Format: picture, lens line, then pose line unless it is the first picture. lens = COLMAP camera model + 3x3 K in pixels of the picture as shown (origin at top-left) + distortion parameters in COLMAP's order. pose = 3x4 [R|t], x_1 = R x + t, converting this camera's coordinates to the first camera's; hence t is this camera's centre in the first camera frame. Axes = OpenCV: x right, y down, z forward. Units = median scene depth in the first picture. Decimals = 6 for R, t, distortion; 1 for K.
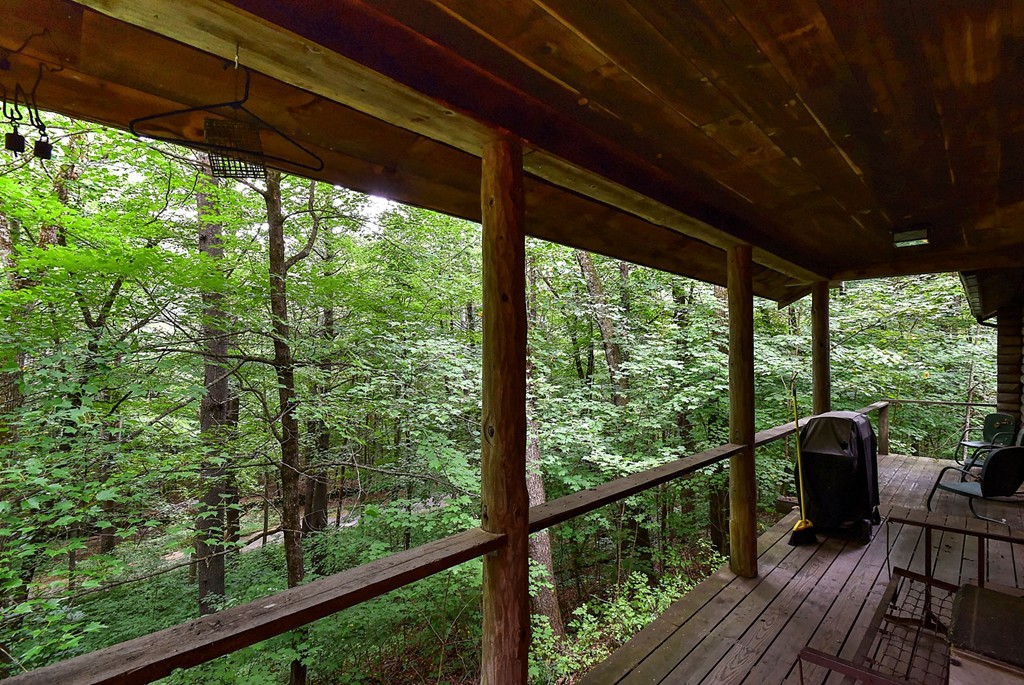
lens RADIAL K [[452.1, 0, 512.0], [0, 452.1, 342.5], [0, 0, 1]] dist [0.025615, -0.016900]
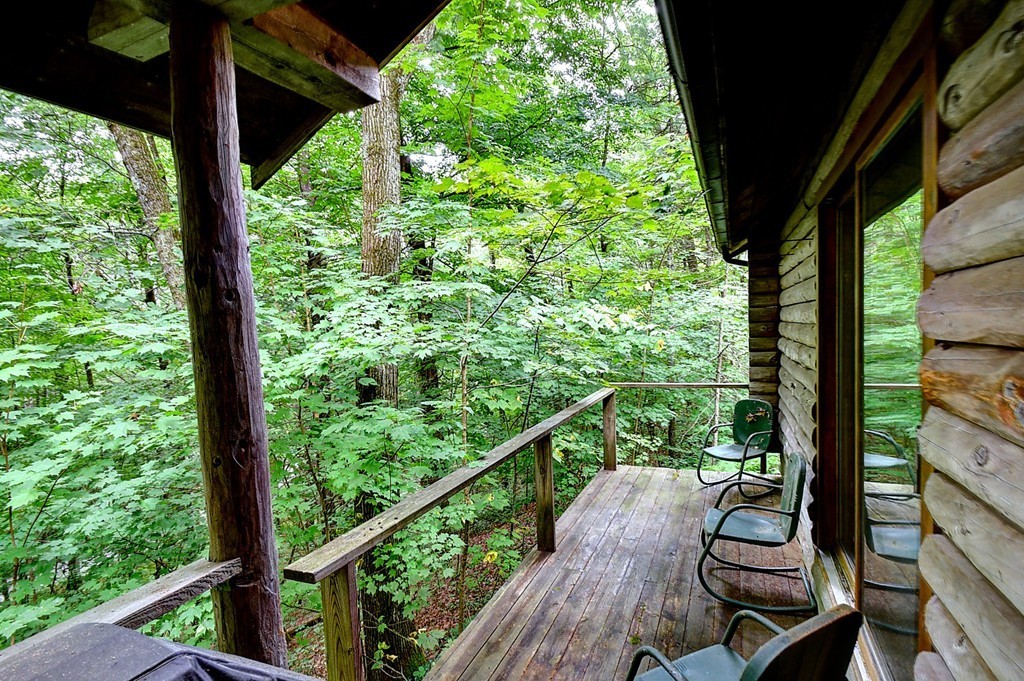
lens RADIAL K [[465.3, 0, 512.0], [0, 465.3, 340.5], [0, 0, 1]] dist [-0.001222, -0.000530]
pose [[0.933838, -0.045892, 0.354740, 0.499064], [0.024192, 0.997568, 0.065368, 0.021293], [-0.356877, -0.052461, 0.932677, 0.487422]]
